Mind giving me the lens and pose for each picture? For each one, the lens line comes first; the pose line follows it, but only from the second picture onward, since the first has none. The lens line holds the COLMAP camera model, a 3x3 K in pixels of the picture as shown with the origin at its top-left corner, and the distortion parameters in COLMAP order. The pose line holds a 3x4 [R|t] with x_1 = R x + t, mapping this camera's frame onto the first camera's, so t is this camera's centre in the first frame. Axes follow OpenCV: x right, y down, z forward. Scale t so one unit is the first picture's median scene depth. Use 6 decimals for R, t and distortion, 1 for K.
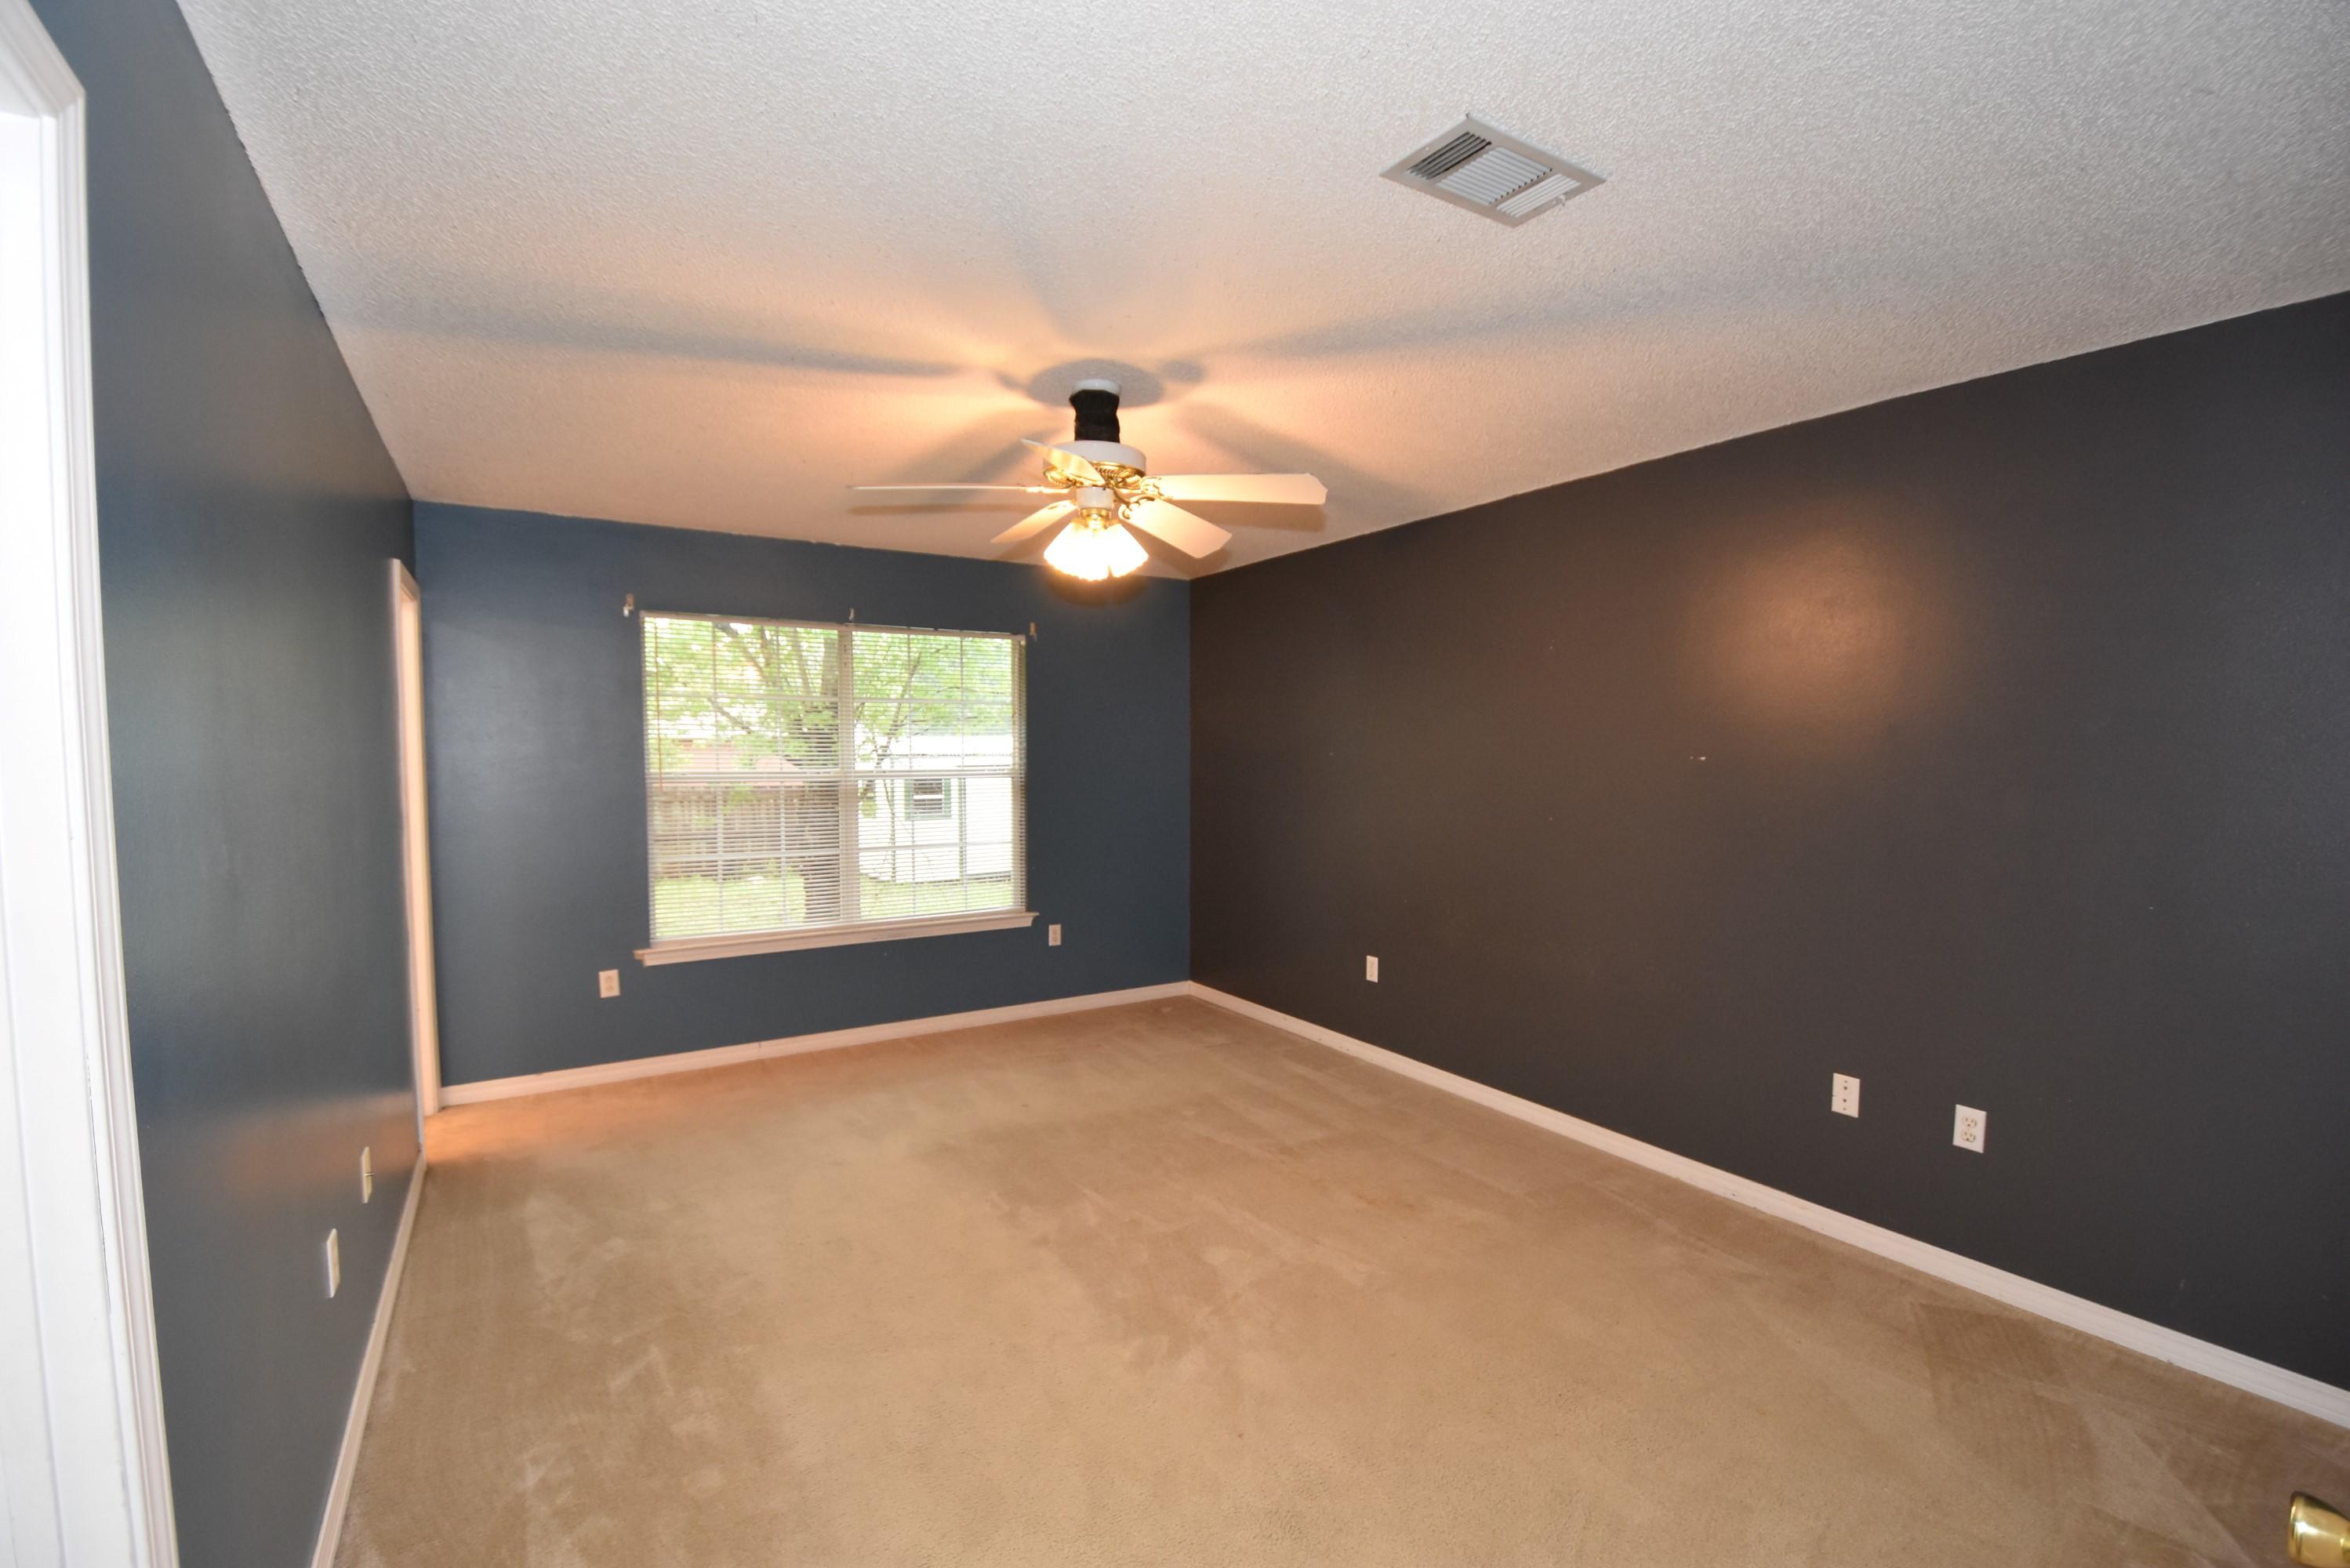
lens RADIAL K [[1029.4, 0, 1182.2], [0, 1029.4, 781.5], [0, 0, 1]] dist [-0.007104, -0.004817]
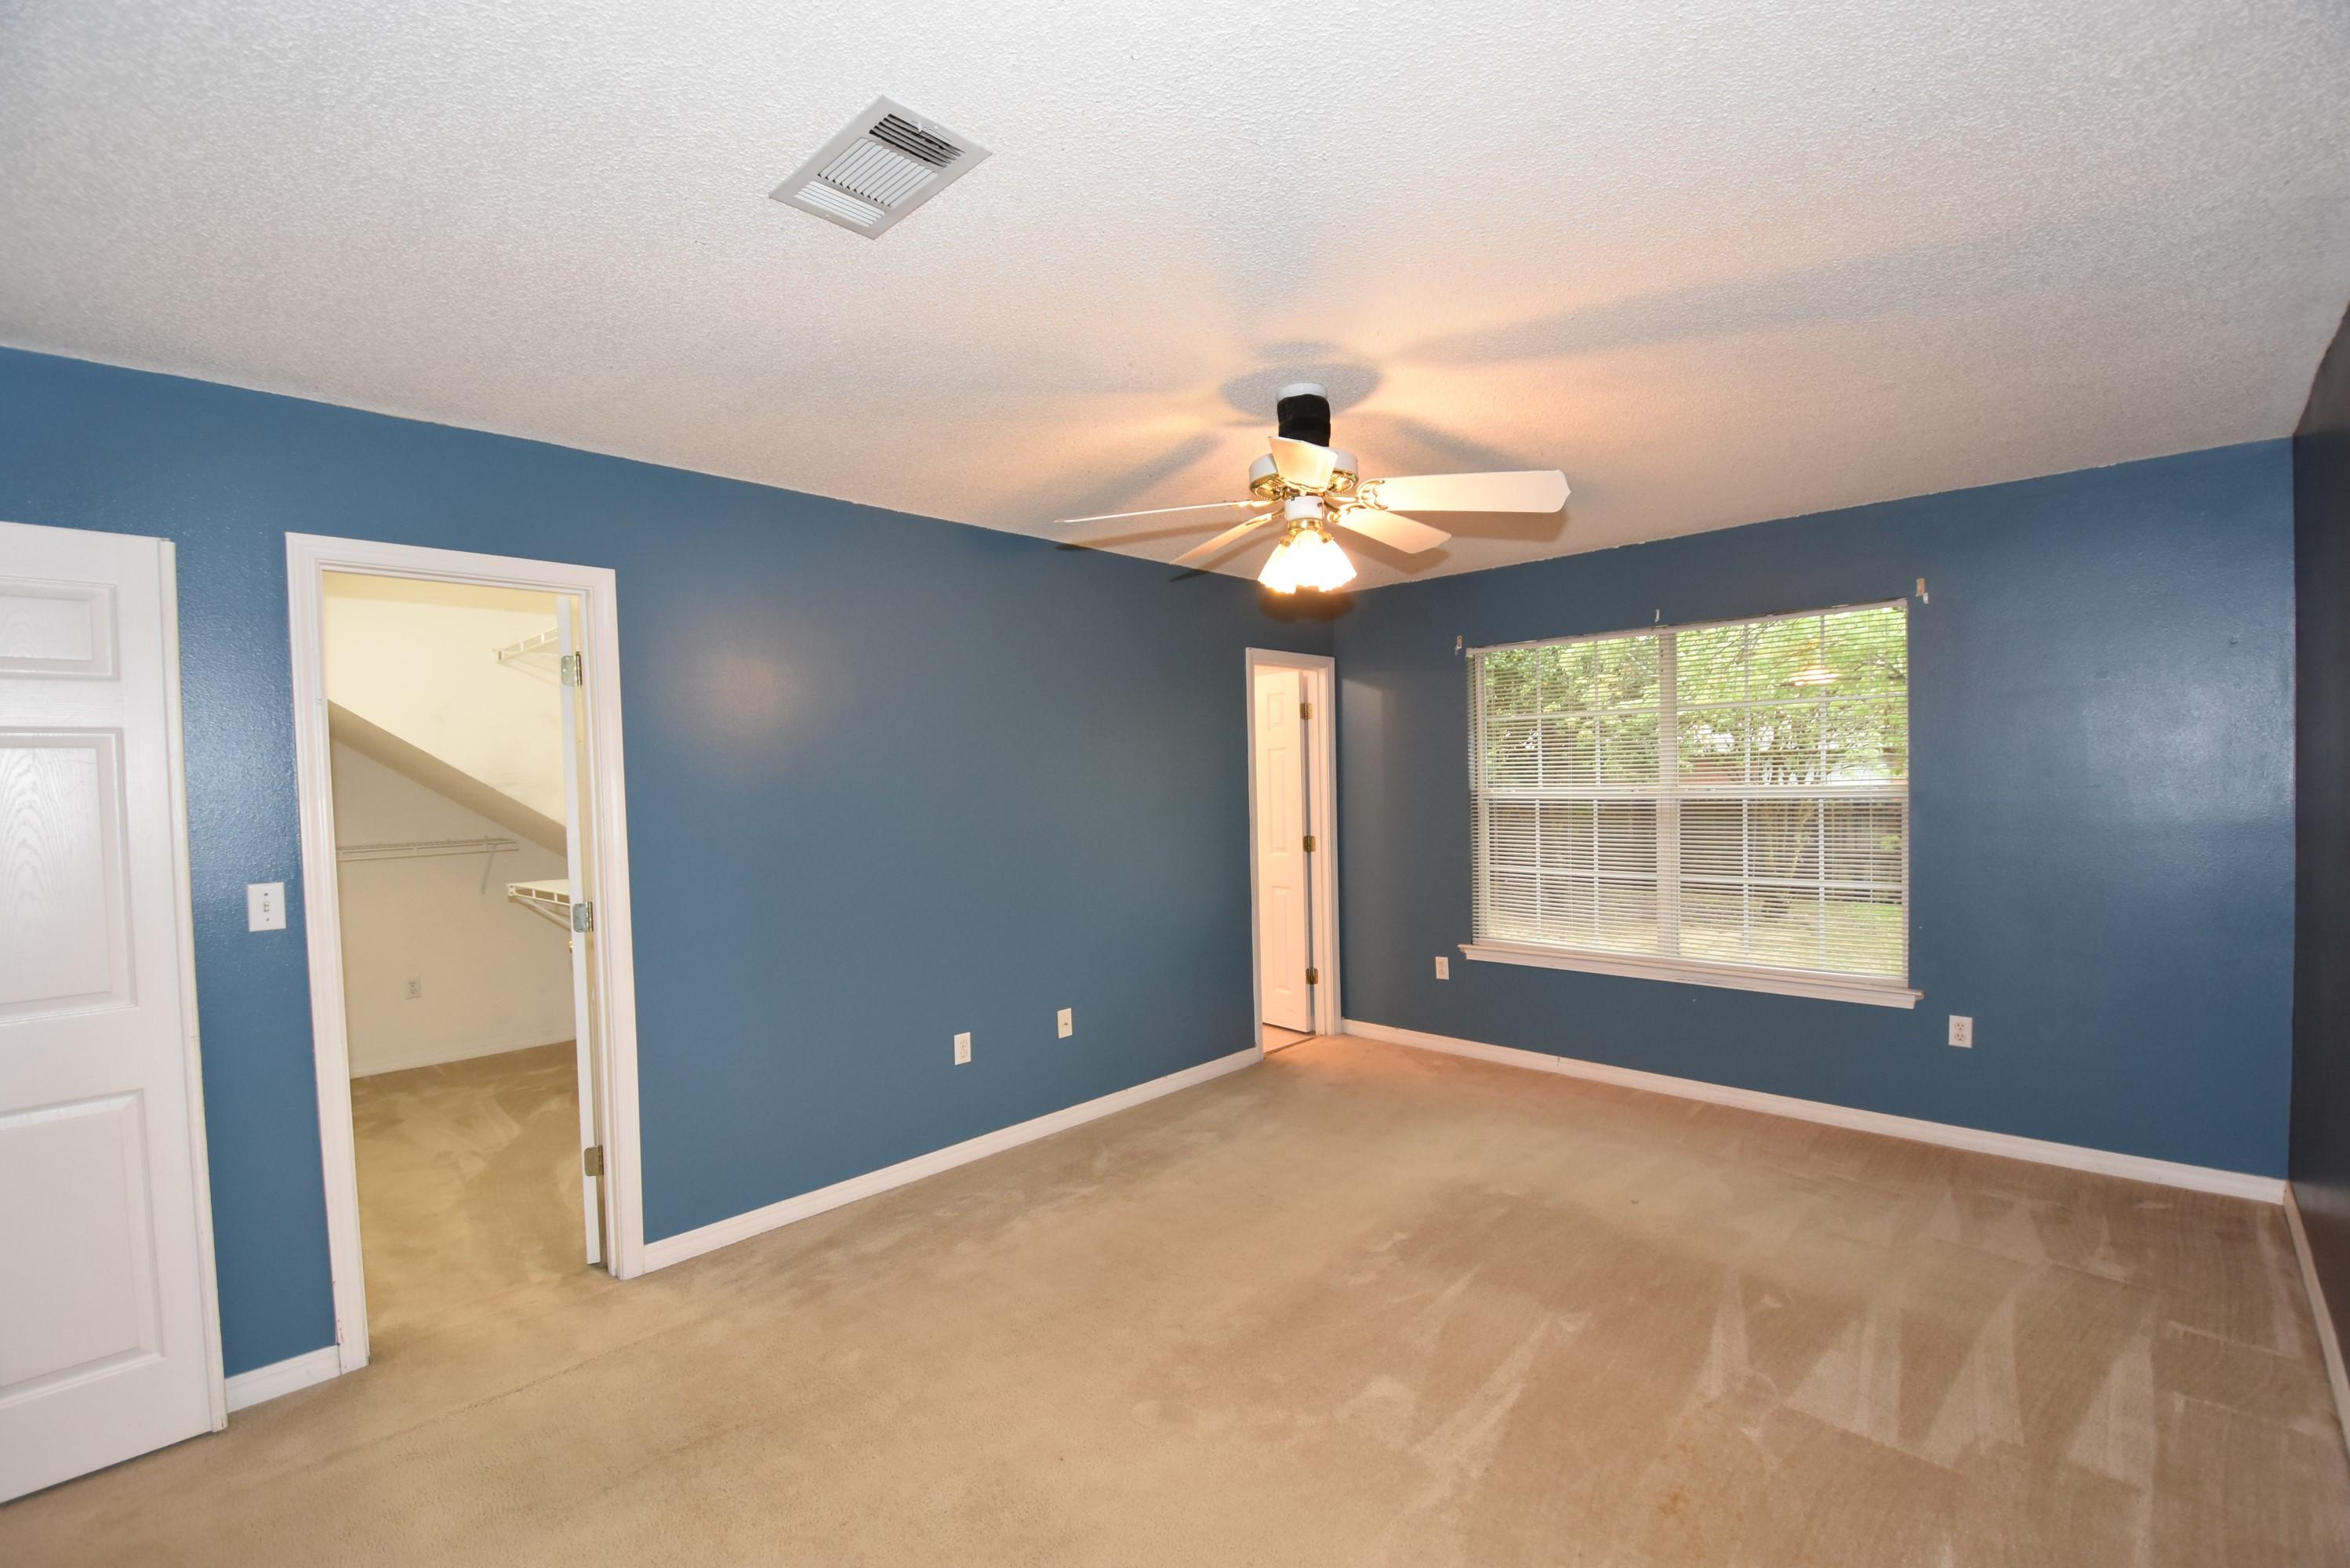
lens RADIAL K [[1029.4, 0, 1170.5], [0, 1029.4, 776.6], [0, 0, 1]] dist [-0.007104, -0.004817]
pose [[0.241792, -0.002418, -0.970325, 0.507052], [-0.011003, 0.999926, -0.005233, -0.012569], [0.970266, 0.011942, 0.241747, 0.407859]]
